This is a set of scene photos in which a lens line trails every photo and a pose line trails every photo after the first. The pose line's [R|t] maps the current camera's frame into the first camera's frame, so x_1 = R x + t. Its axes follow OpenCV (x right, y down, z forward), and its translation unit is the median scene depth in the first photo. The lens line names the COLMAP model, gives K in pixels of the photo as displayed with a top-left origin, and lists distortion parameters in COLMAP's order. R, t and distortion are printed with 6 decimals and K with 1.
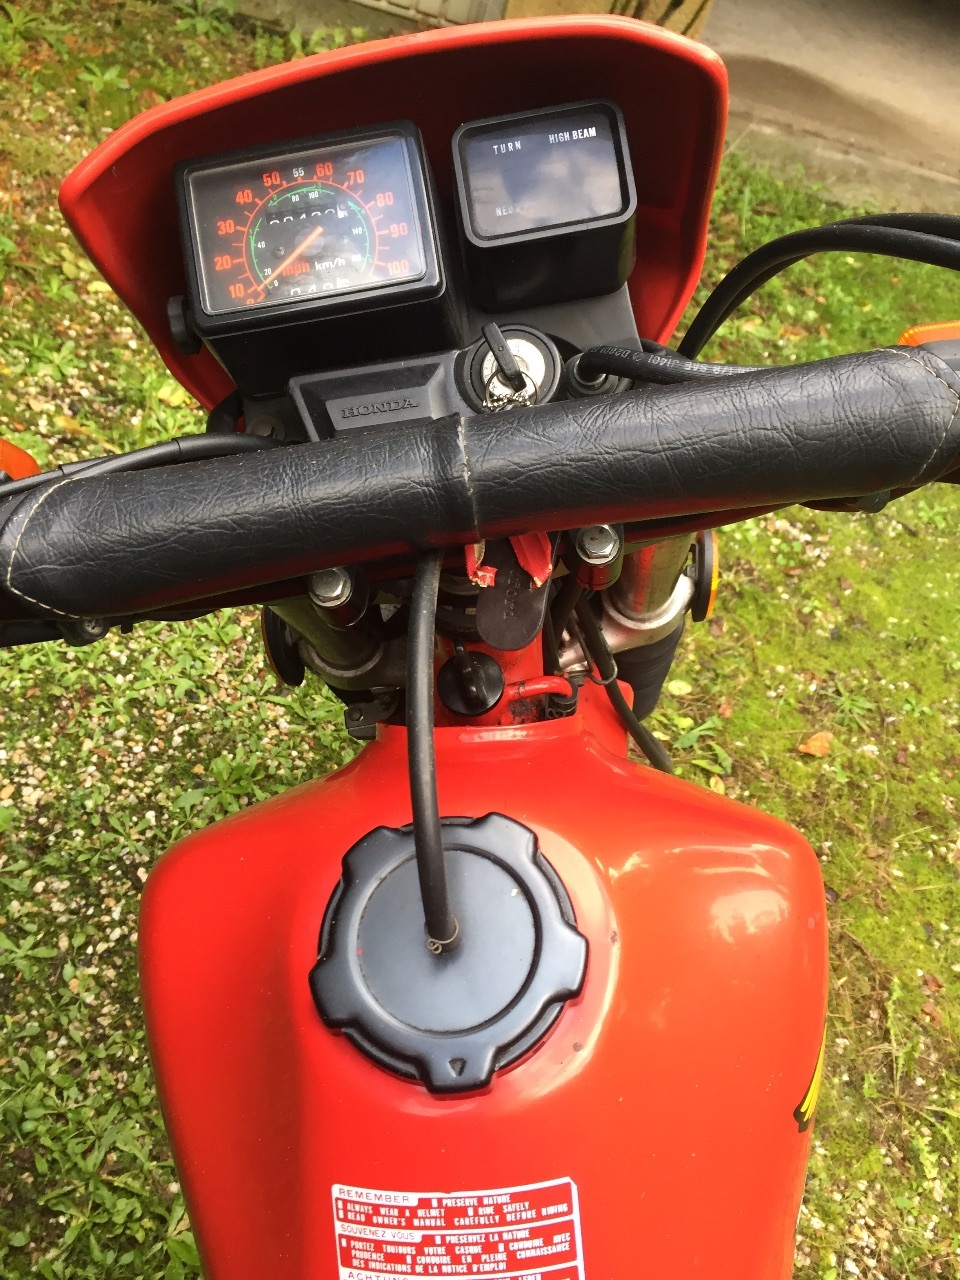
lens RADIAL K [[1099.2, 0, 484.4], [0, 1099.2, 643.0], [0, 0, 1]] dist [0.088541, -0.136232]
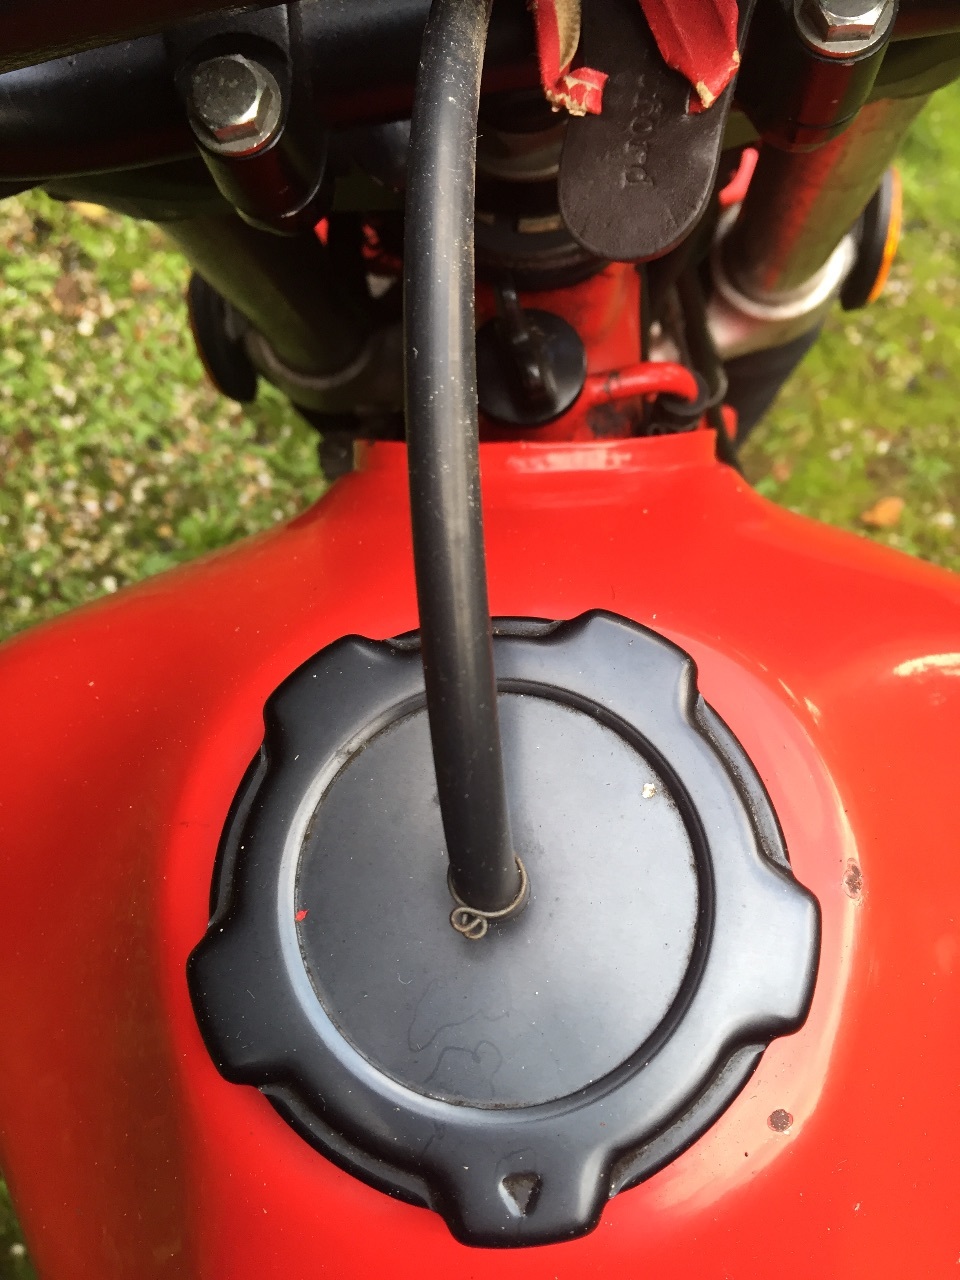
lens RADIAL K [[1182.0, 0, 510.8], [0, 1182.0, 613.8], [0, 0, 1]] dist [0.096153, -0.221338]
pose [[0.999785, 0.014218, 0.015095, -0.019139], [-0.016653, 0.984274, 0.175864, 0.038137], [-0.012357, -0.176077, 0.984299, 0.283421]]
